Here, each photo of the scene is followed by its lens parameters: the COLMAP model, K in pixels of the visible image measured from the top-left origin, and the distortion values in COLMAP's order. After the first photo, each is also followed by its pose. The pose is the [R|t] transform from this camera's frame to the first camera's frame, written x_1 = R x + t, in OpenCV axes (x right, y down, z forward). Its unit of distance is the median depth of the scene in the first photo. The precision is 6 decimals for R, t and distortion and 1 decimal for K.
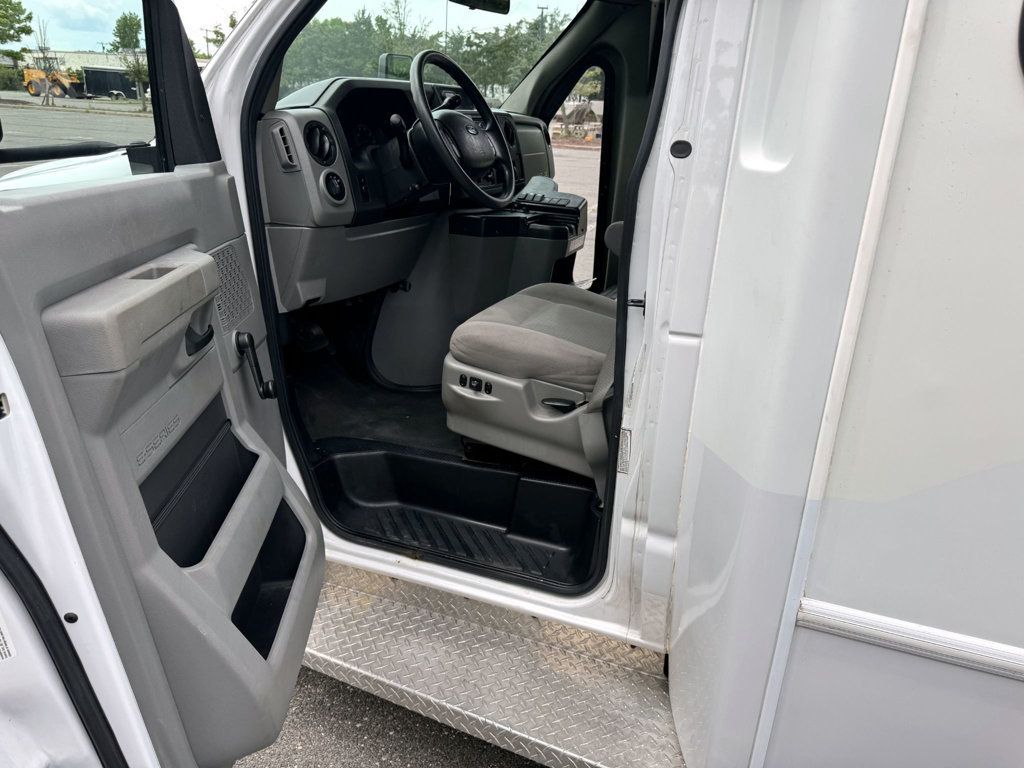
lens RADIAL K [[734.6, 0, 507.4], [0, 734.6, 388.8], [0, 0, 1]] dist [0.038340, -0.056568]
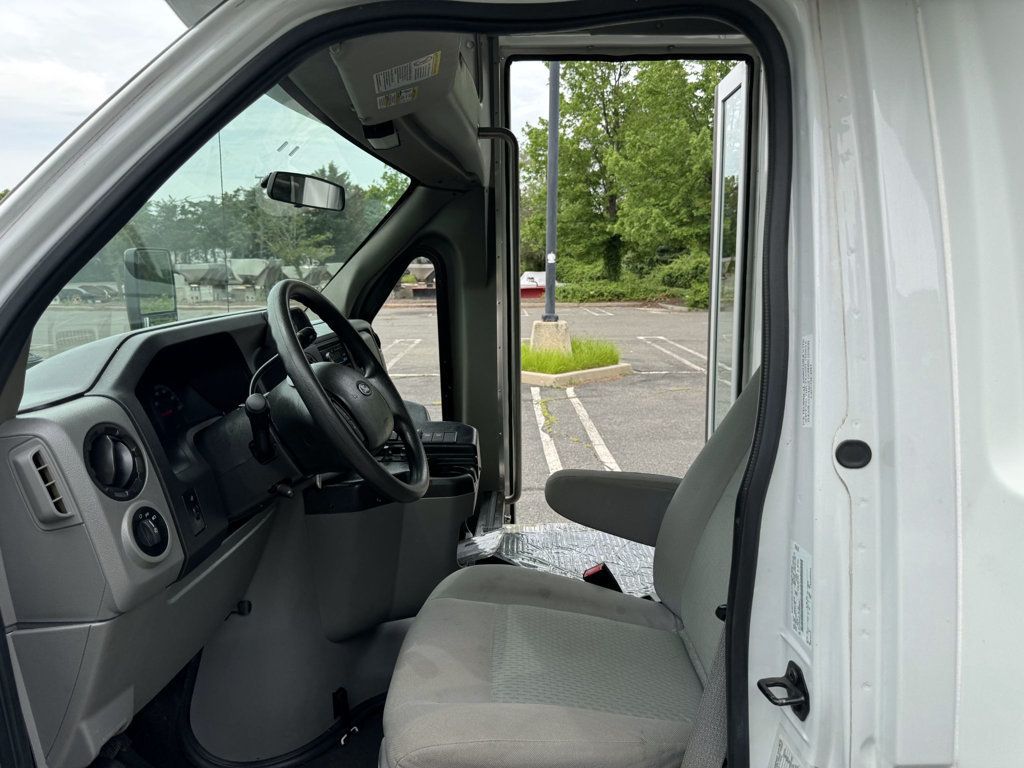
lens RADIAL K [[734.6, 0, 507.4], [0, 734.6, 388.8], [0, 0, 1]] dist [0.038340, -0.056568]
pose [[0.935232, -0.111486, 0.336025, -0.147474], [0.173953, 0.971359, -0.161872, -0.225833], [-0.308354, 0.209840, 0.927839, 0.363291]]
